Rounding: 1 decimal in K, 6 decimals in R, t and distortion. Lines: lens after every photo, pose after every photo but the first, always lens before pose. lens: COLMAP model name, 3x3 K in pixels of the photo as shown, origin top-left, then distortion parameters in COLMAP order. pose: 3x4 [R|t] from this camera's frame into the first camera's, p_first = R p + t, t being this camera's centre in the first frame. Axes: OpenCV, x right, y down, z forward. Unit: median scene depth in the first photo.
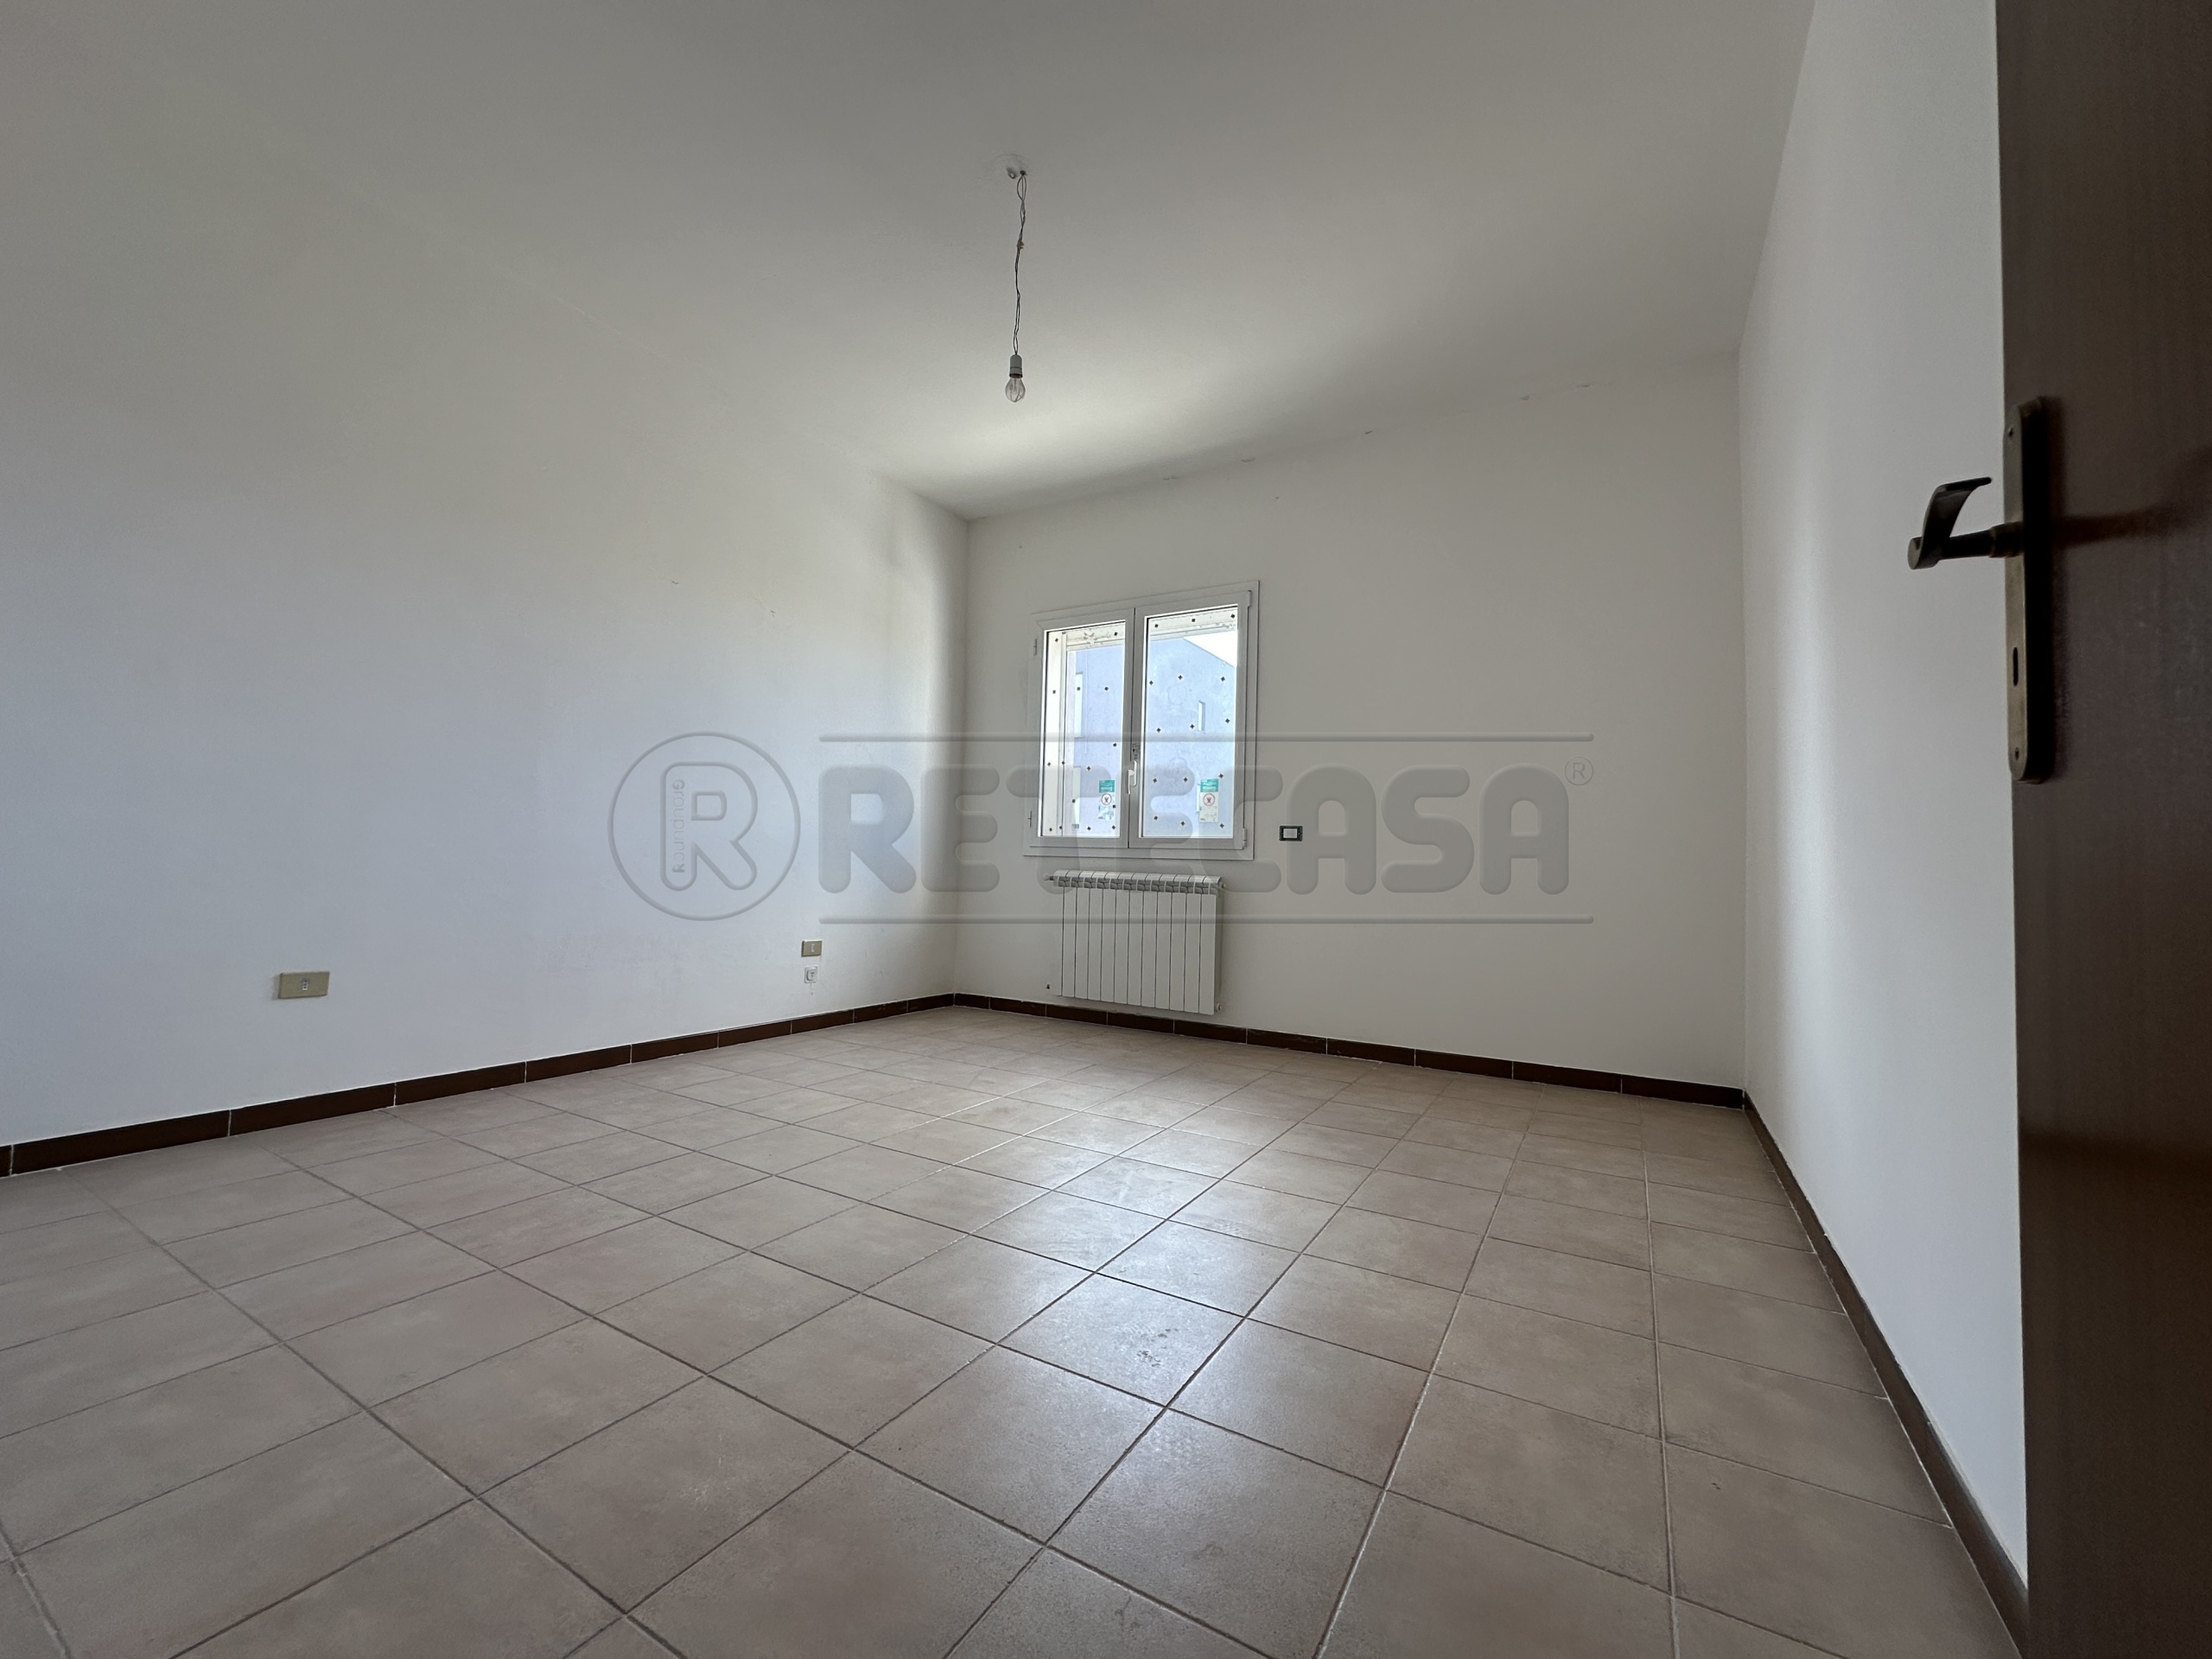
lens RADIAL K [[880.6, 0, 1104.0], [0, 880.6, 825.2], [0, 0, 1]] dist [-0.000216, -0.000380]
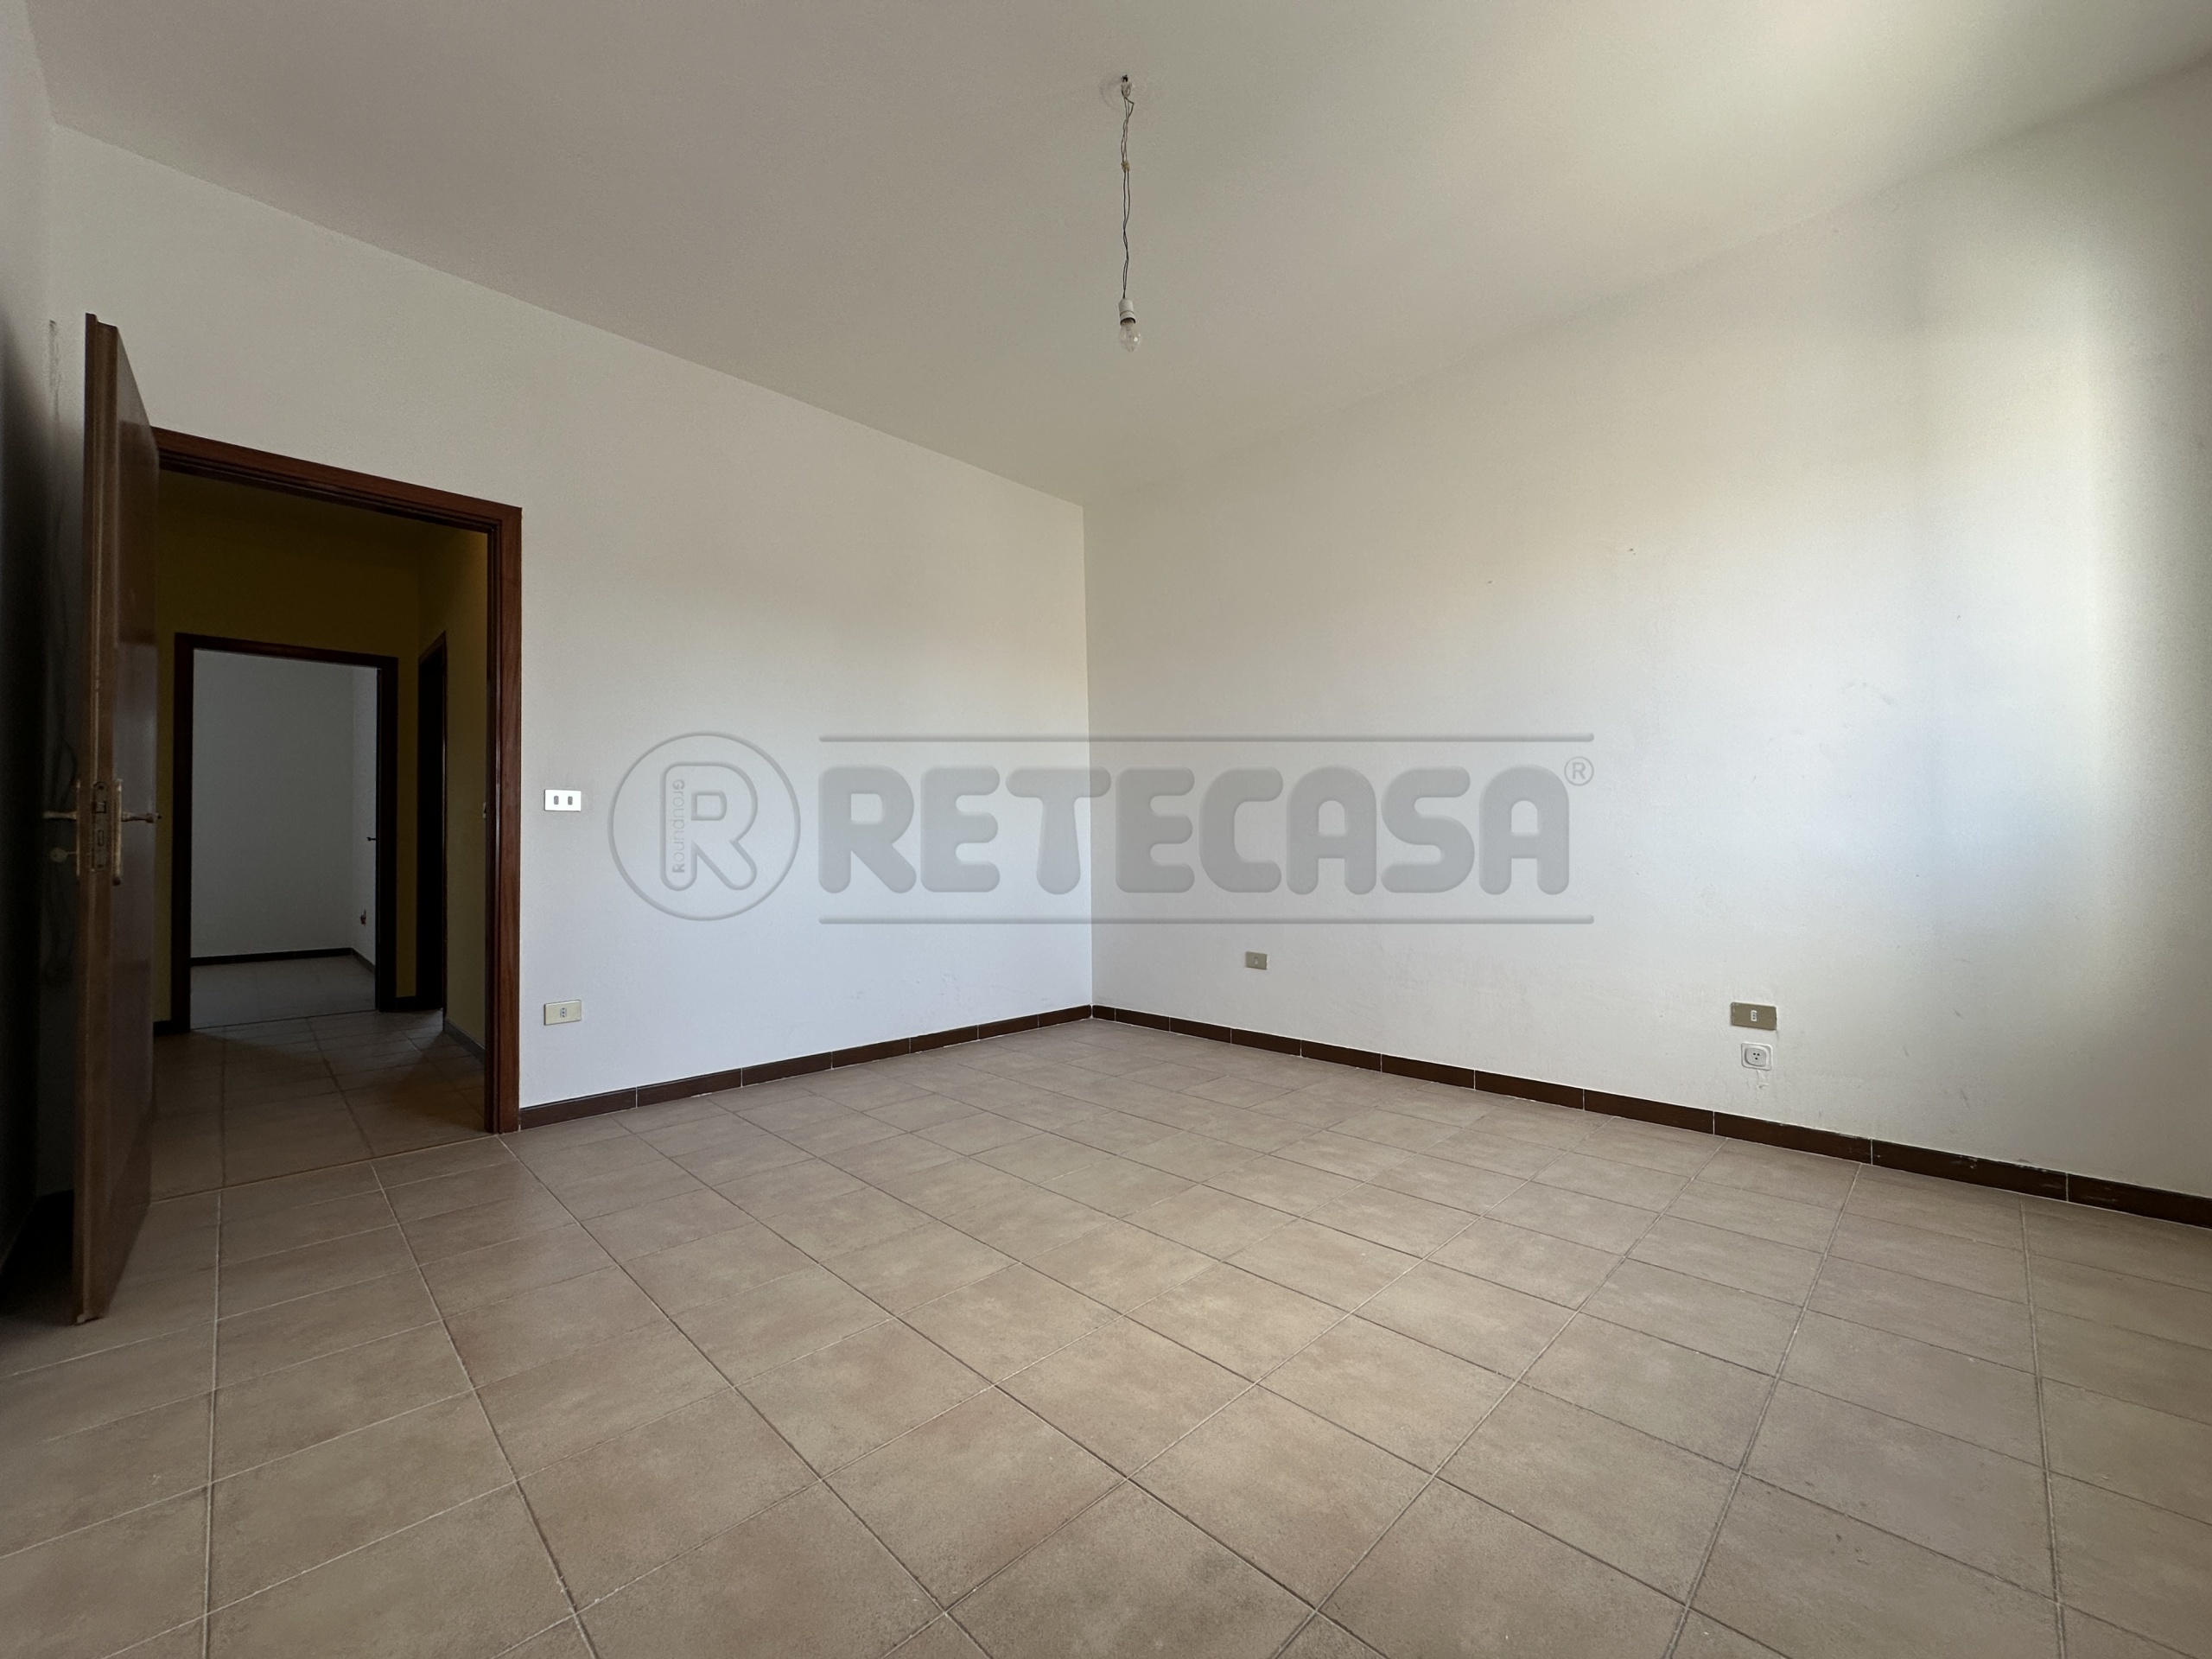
lens RADIAL K [[880.8, 0, 1104.3], [0, 880.8, 826.2], [0, 0, 1]] dist [-0.001327, -0.000111]
pose [[-0.251179, -0.047150, -0.966791, 0.916107], [0.048505, 0.996945, -0.061223, 0.033356], [0.966724, -0.062272, -0.248125, 1.510236]]
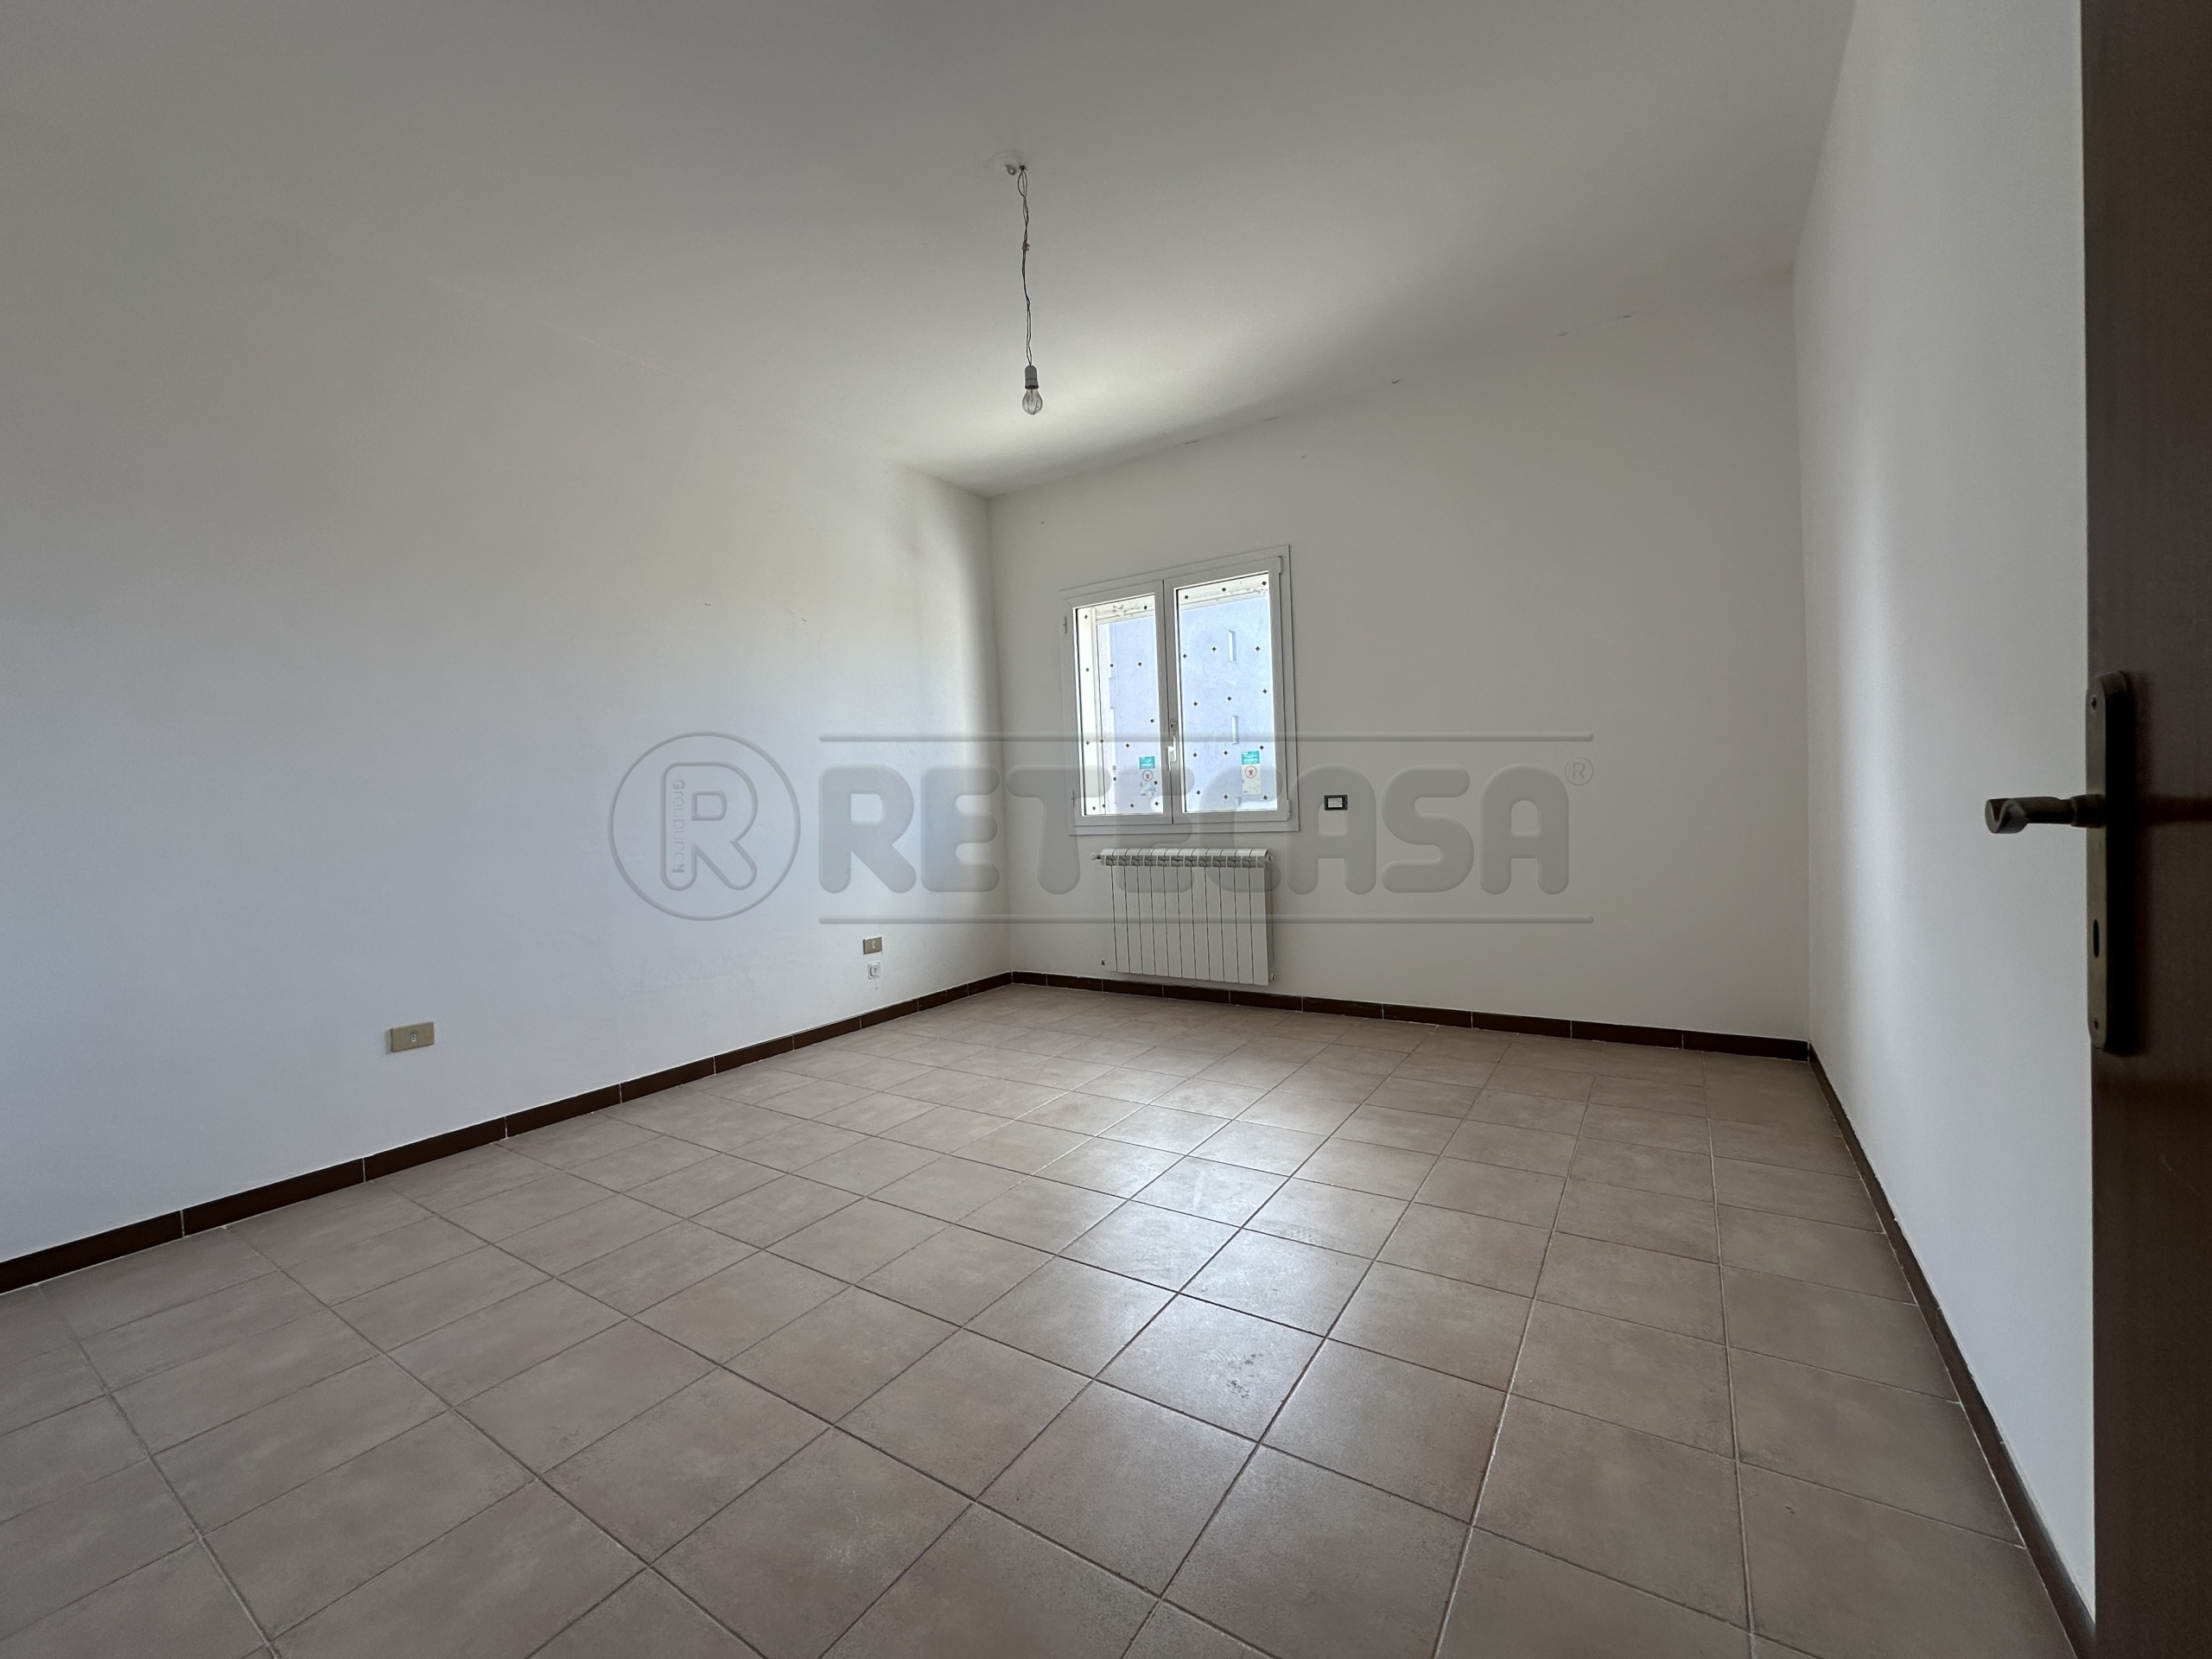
lens RADIAL K [[880.8, 0, 1104.3], [0, 880.8, 826.2], [0, 0, 1]] dist [-0.001327, -0.000111]
pose [[0.996621, -0.068362, -0.045522, -0.011297], [0.071630, 0.994644, 0.074513, -0.120862], [0.040184, -0.077522, 0.996180, -0.010604]]
